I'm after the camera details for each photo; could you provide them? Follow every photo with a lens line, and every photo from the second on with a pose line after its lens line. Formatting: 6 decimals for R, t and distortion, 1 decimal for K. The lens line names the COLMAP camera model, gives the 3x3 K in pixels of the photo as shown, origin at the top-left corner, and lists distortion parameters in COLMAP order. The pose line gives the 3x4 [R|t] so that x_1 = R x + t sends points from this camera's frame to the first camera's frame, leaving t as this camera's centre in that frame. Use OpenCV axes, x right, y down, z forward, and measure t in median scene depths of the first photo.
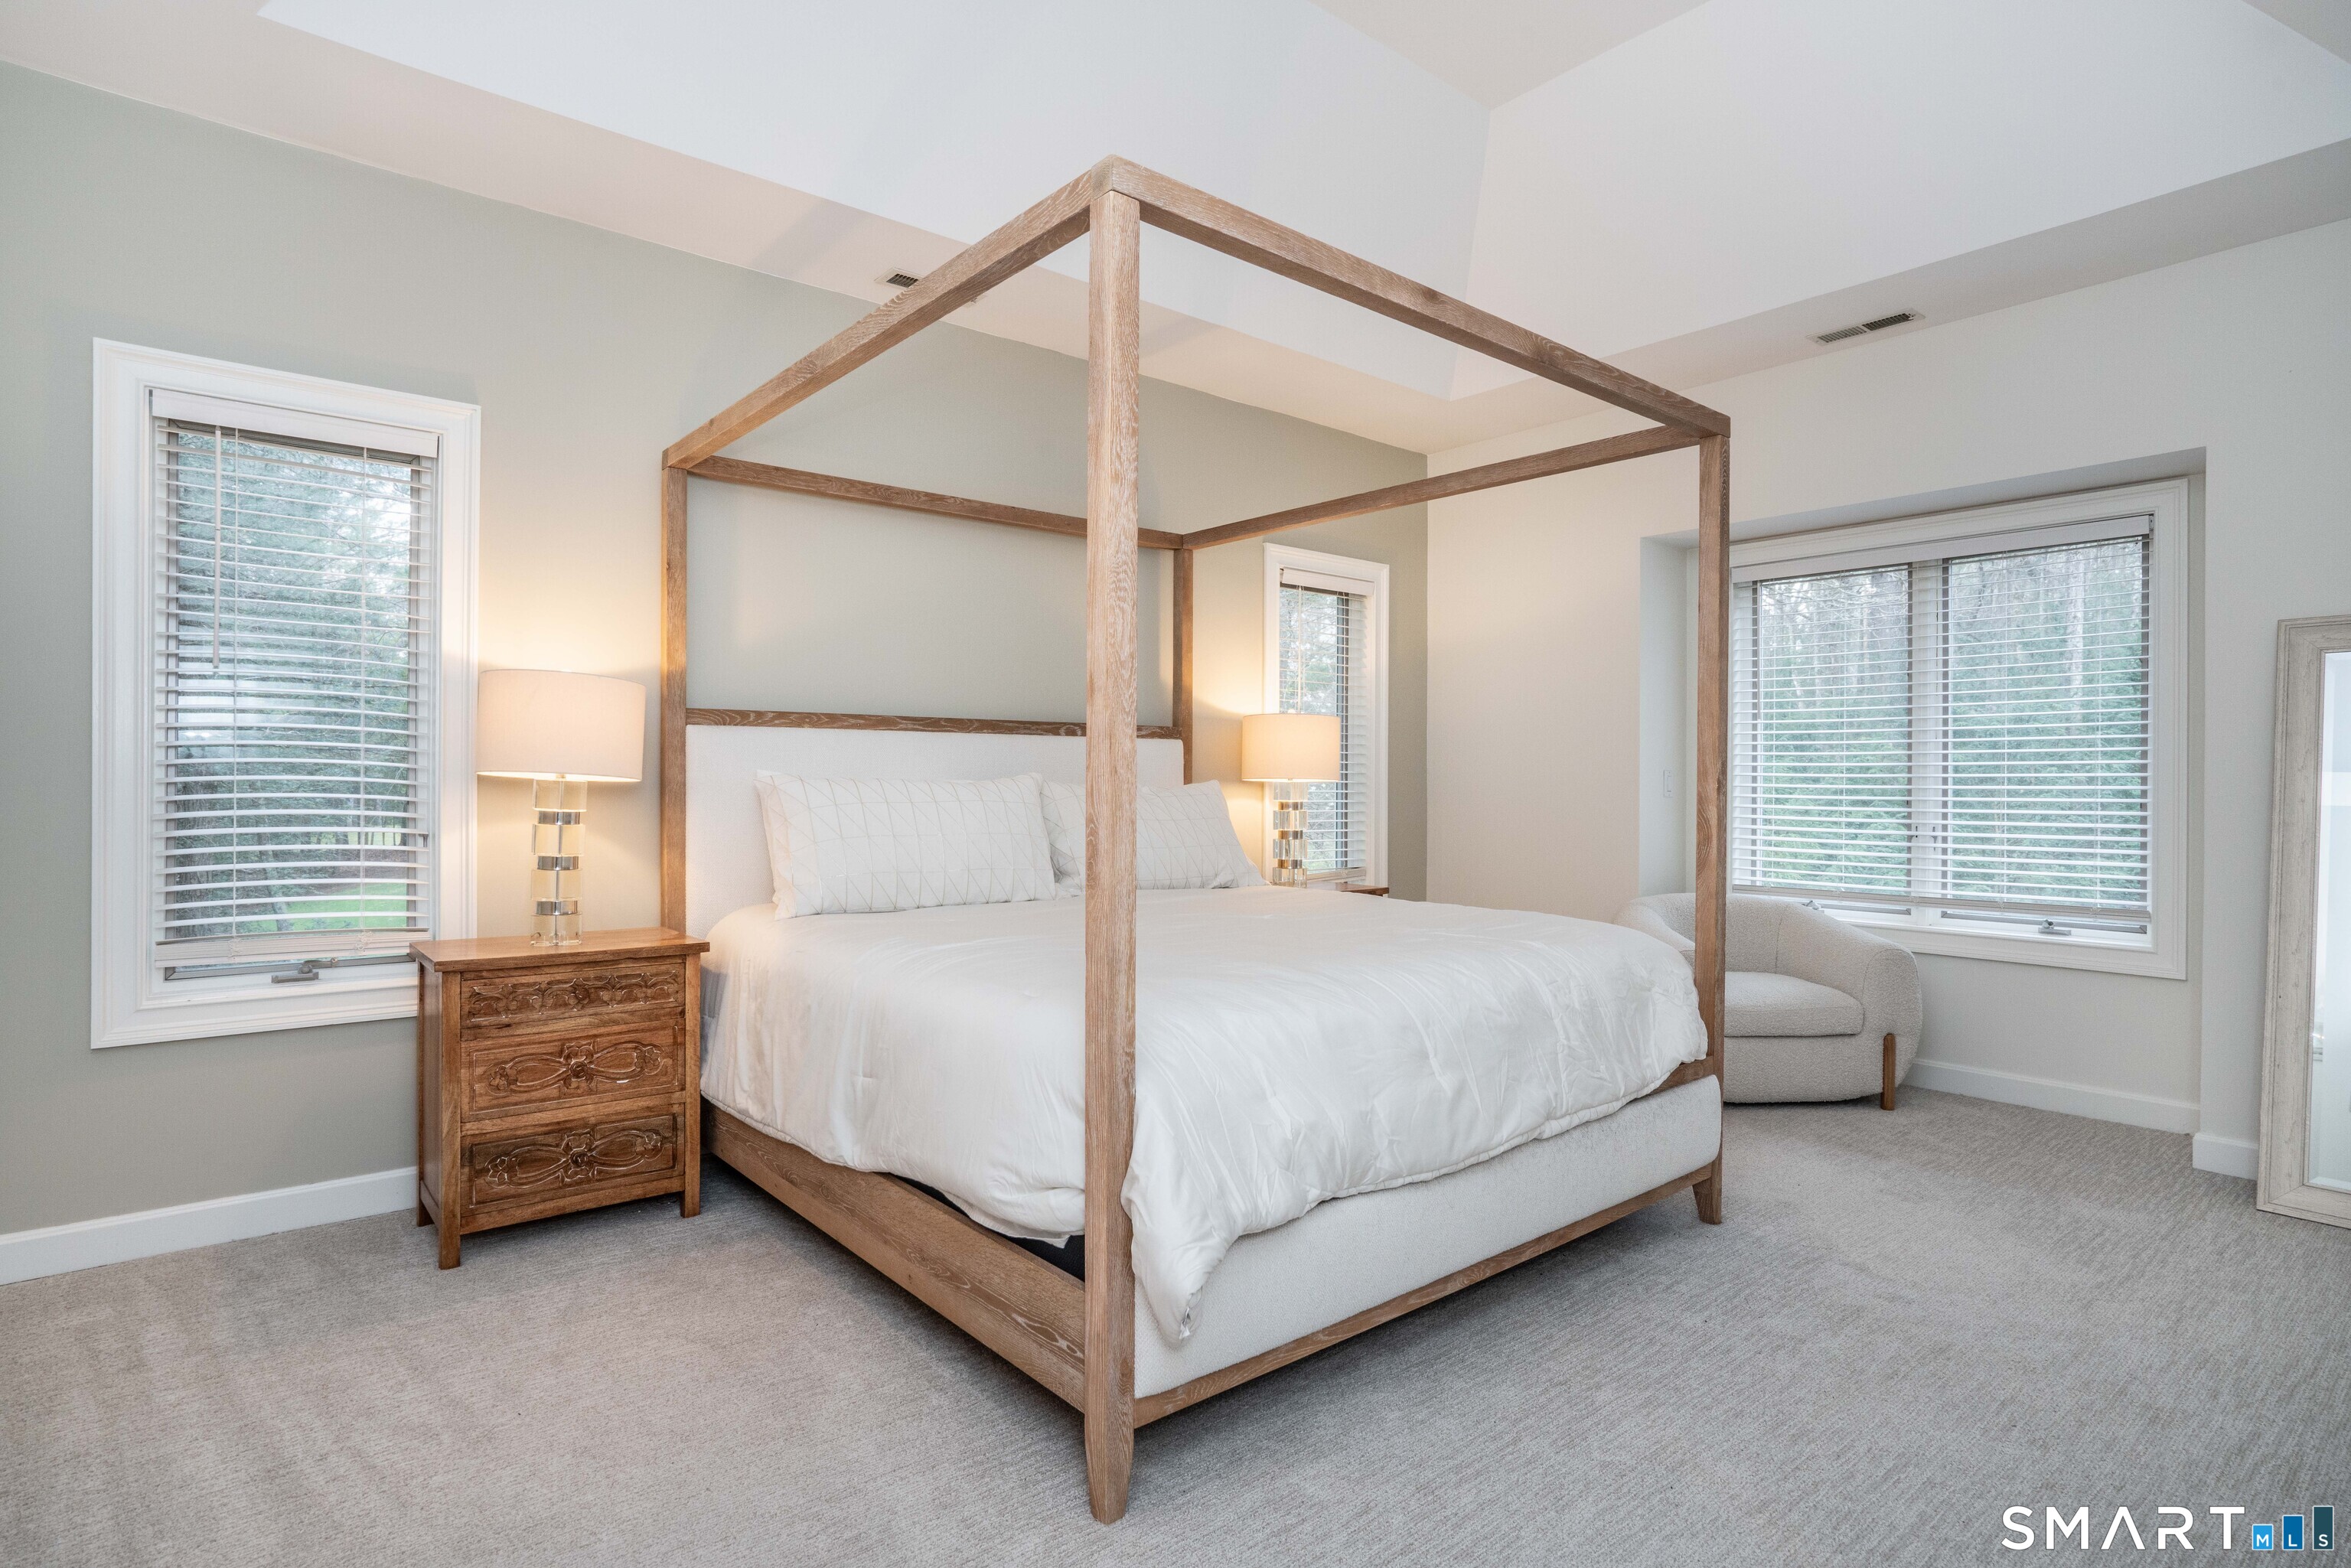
lens RADIAL K [[1191.1, 0, 1163.3], [0, 1191.1, 780.6], [0, 0, 1]] dist [-0.050616, -0.000298]
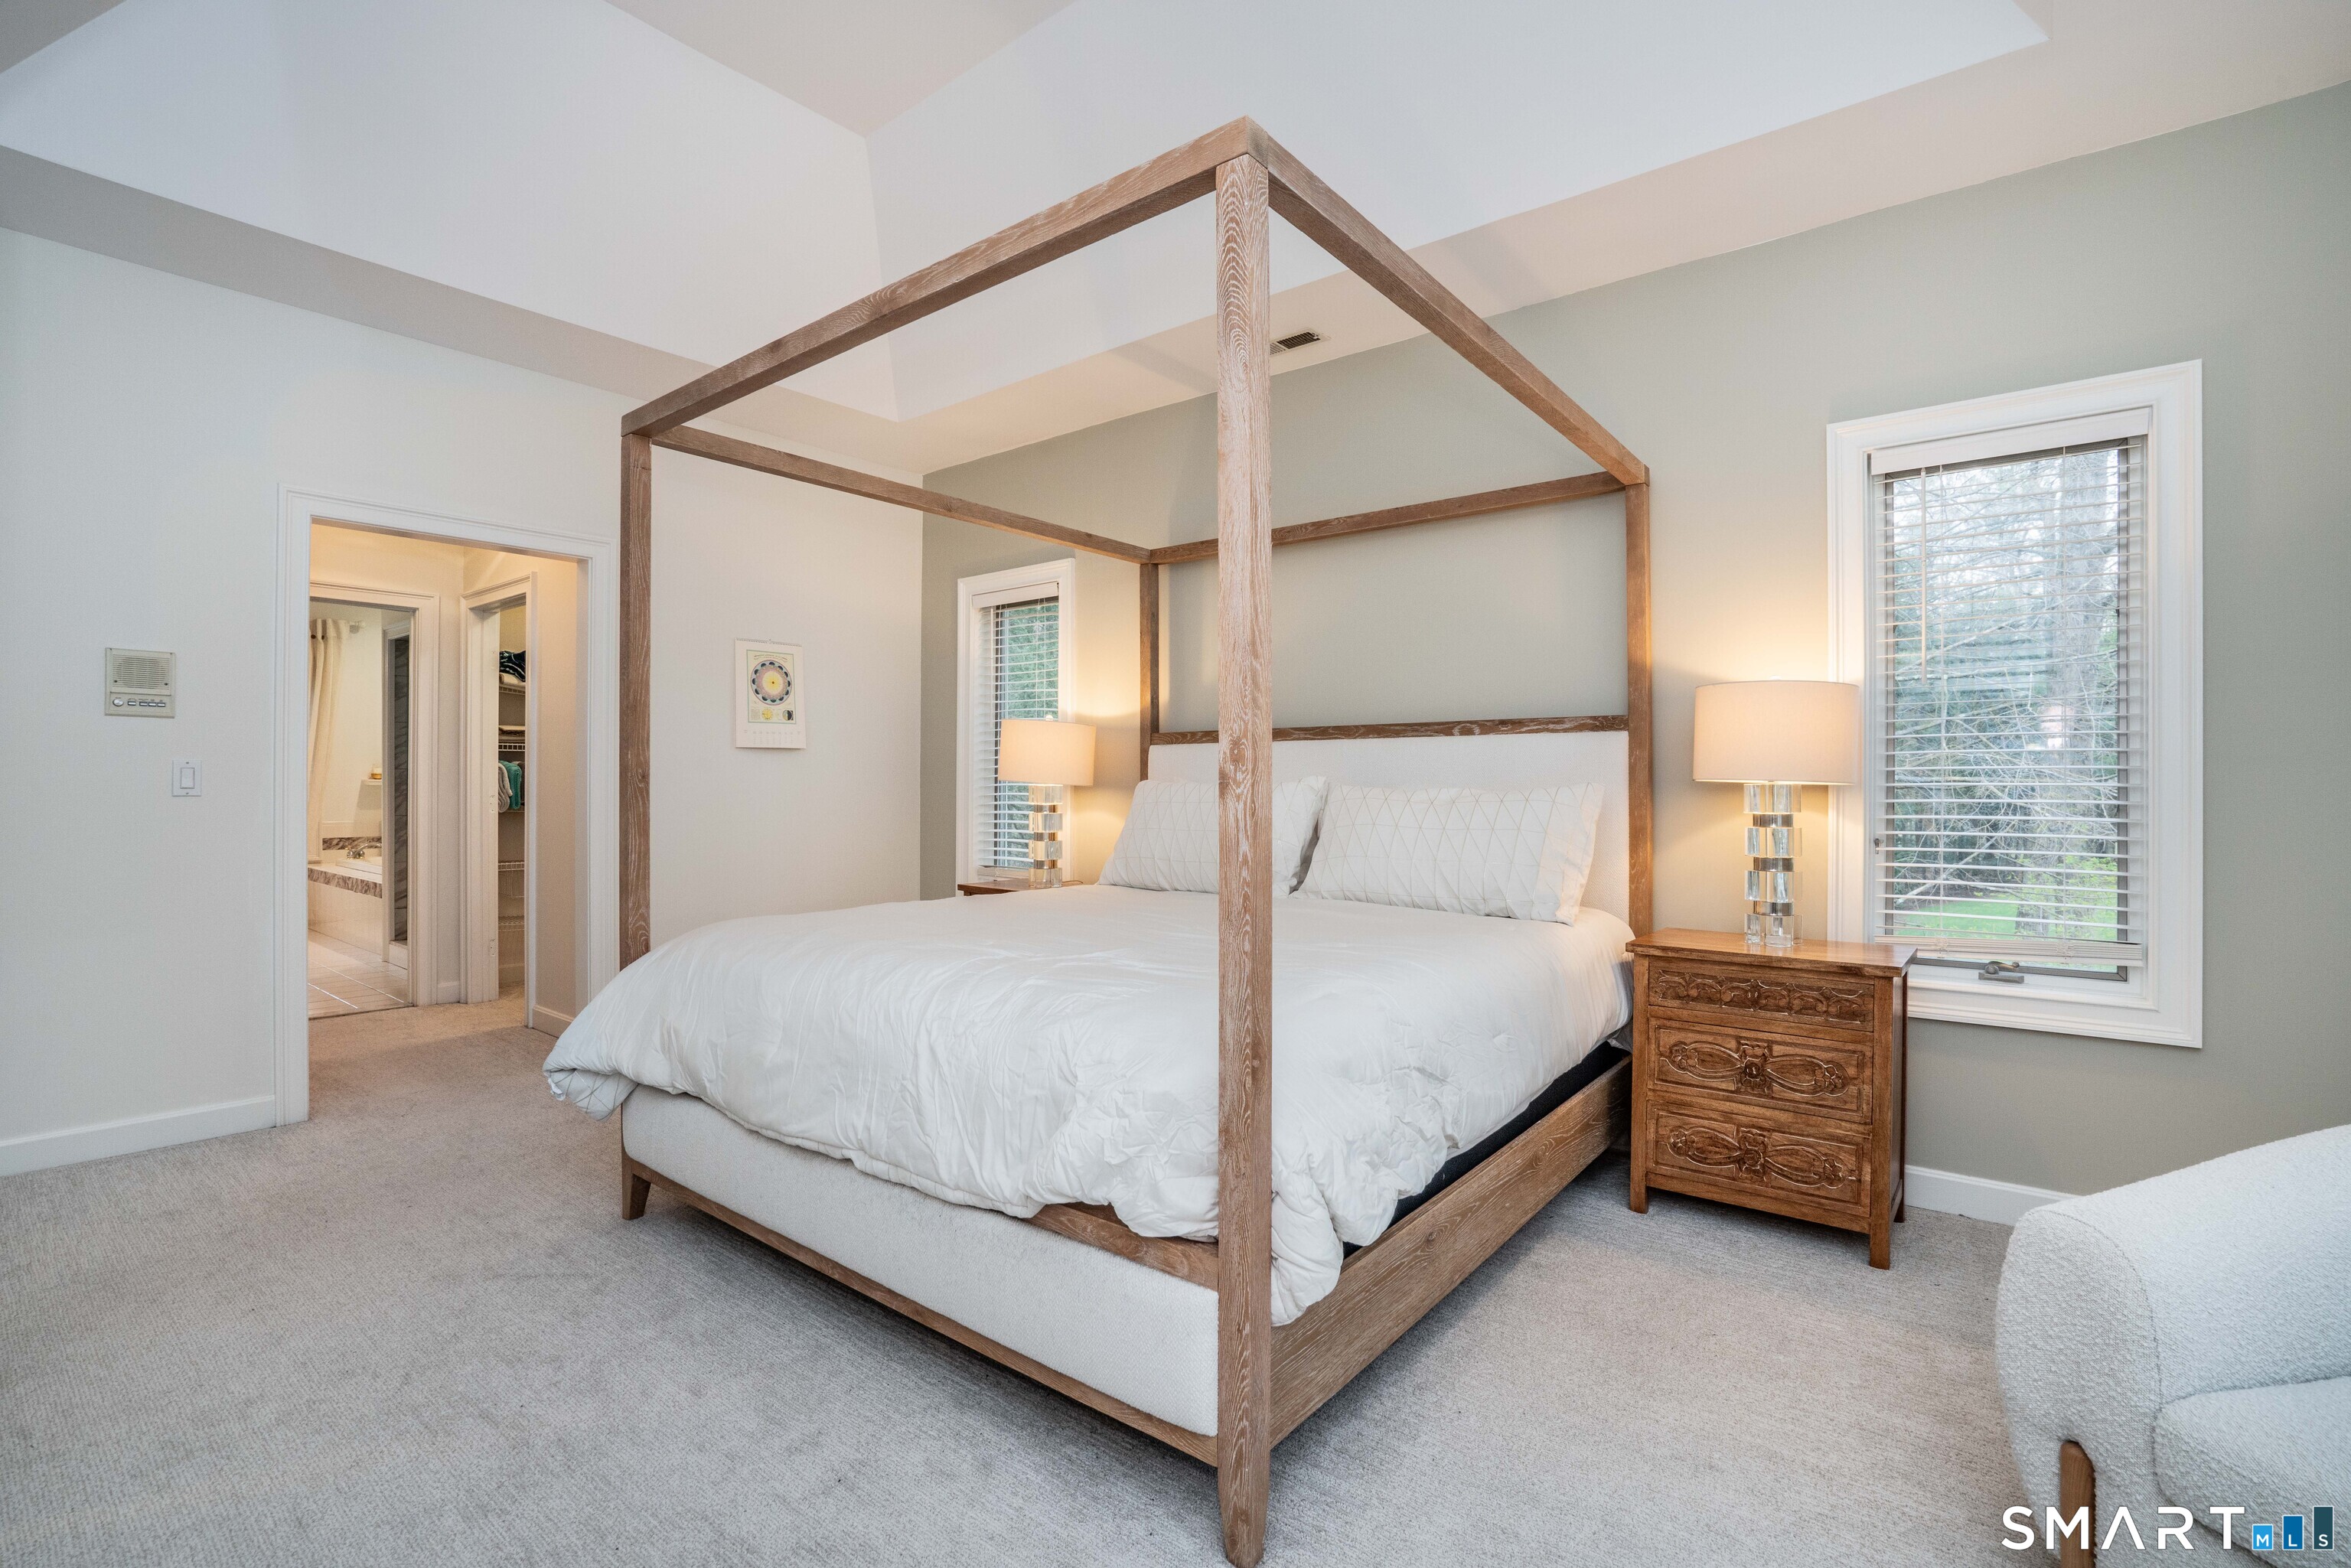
lens RADIAL K [[1076.7, 0, 1159.1], [0, 1076.7, 789.8], [0, 0, 1]] dist [-0.004802, 0.002452]
pose [[0.188610, 0.001070, -0.982052, 0.852194], [-0.002502, 0.999997, 0.000608, 0.004663], [0.982049, 0.002343, 0.188612, 0.765476]]
